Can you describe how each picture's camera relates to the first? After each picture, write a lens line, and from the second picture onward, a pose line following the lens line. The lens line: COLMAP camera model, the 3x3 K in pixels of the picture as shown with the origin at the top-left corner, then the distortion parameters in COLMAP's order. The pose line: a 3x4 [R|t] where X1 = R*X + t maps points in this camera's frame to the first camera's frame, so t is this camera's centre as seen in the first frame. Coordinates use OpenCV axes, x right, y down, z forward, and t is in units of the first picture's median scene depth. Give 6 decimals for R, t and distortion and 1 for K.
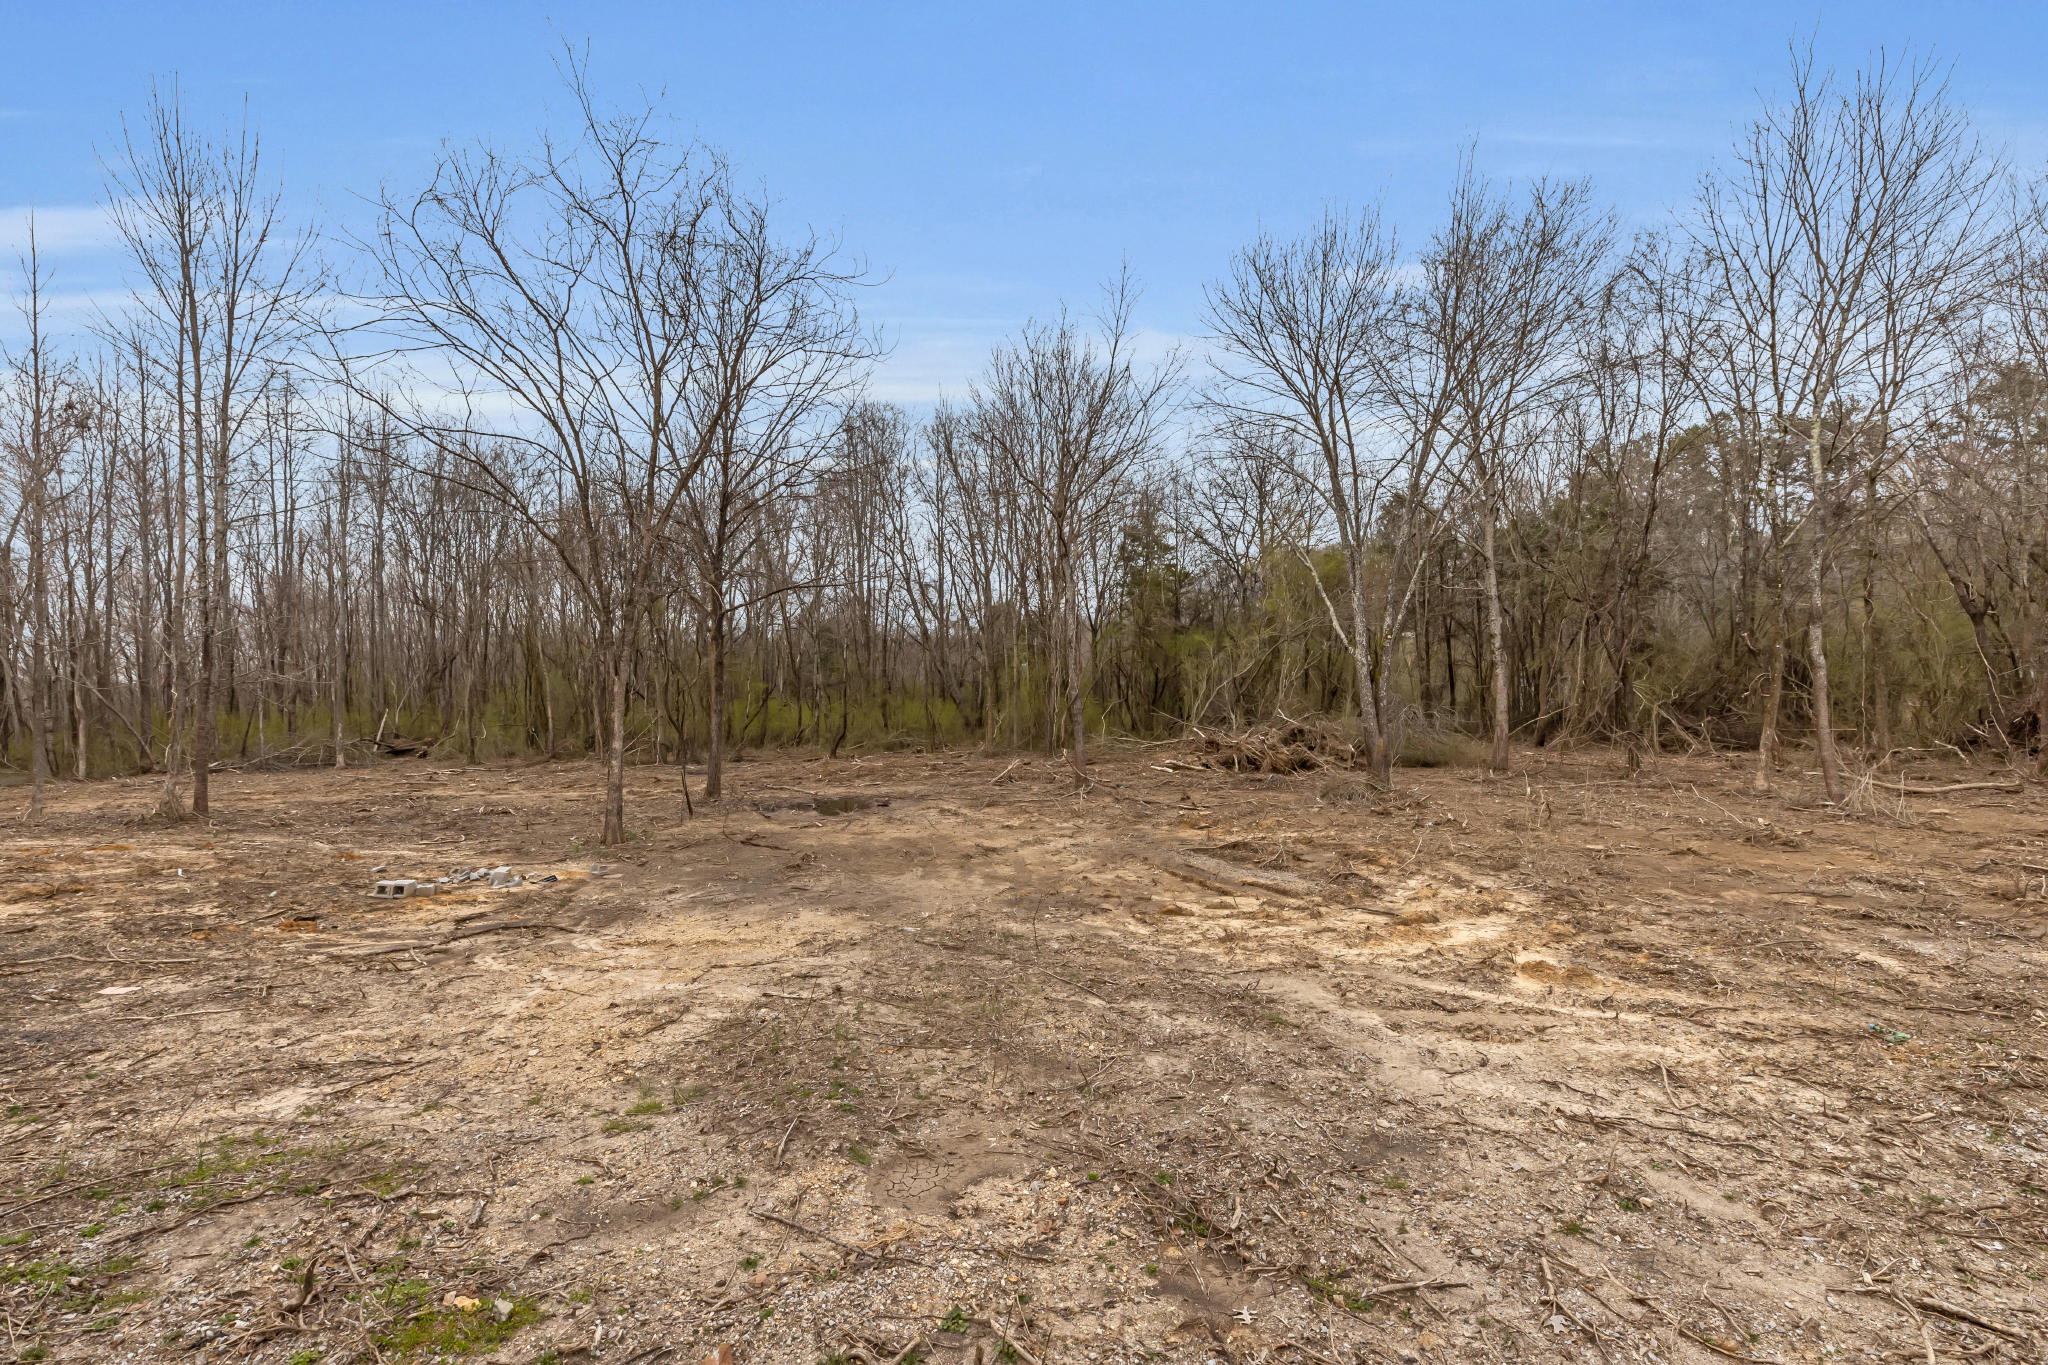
lens RADIAL K [[901.8, 0, 1024.0], [0, 901.8, 682.5], [0, 0, 1]] dist [0.000637, 0.000344]
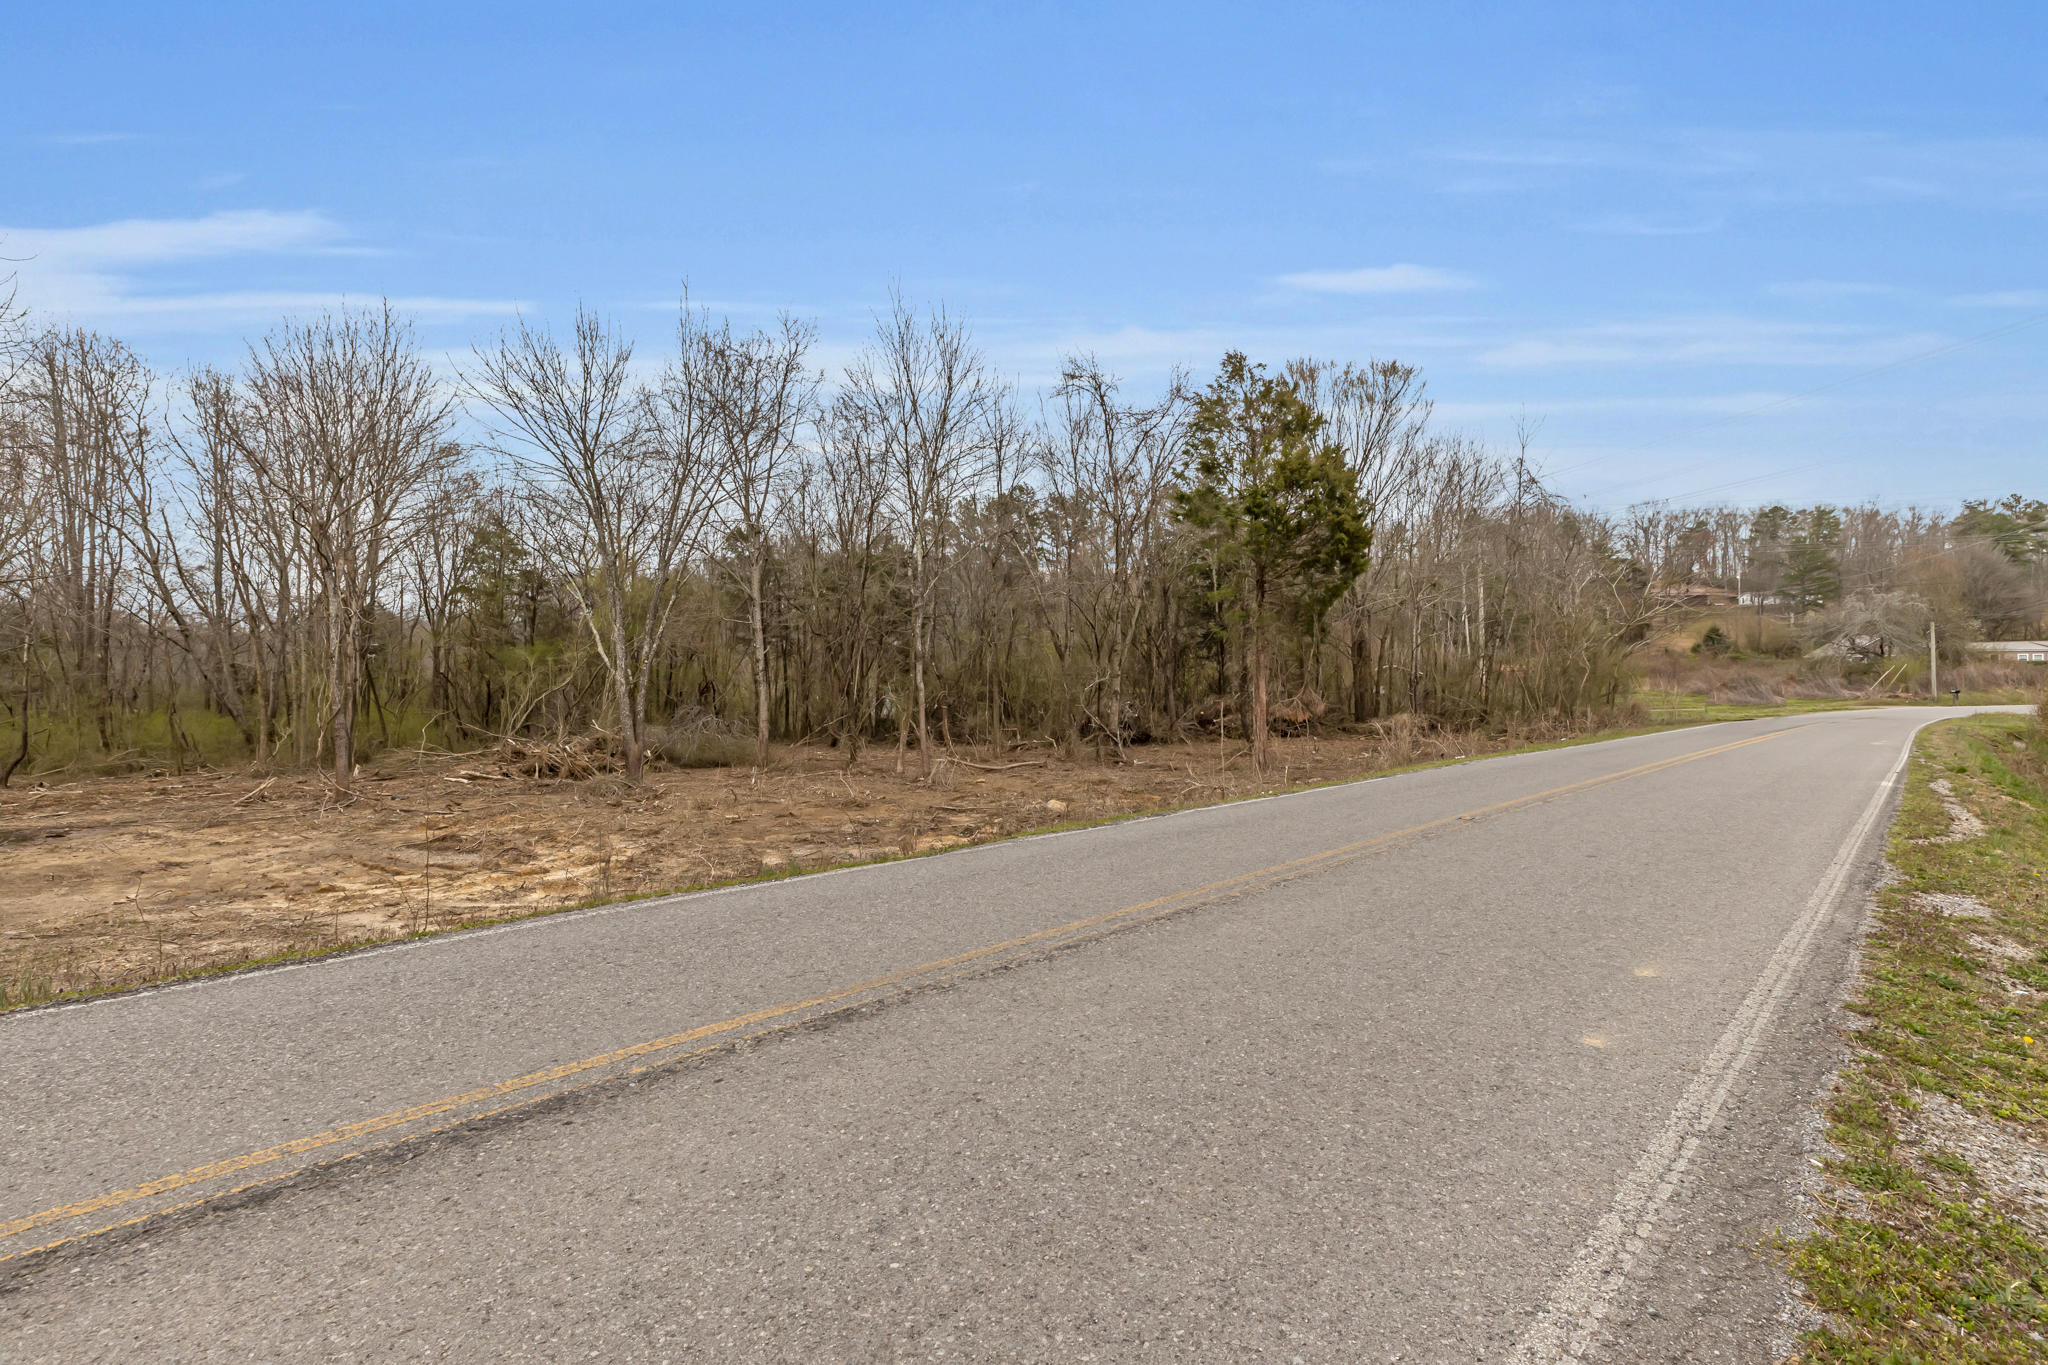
lens RADIAL K [[901.8, 0, 1024.0], [0, 901.8, 682.5], [0, 0, 1]] dist [0.000637, 0.000344]
pose [[0.819679, 0.010851, 0.572721, 0.098089], [-0.006718, 0.999934, -0.009331, -0.011287], [-0.572784, 0.003801, 0.819698, -0.236434]]
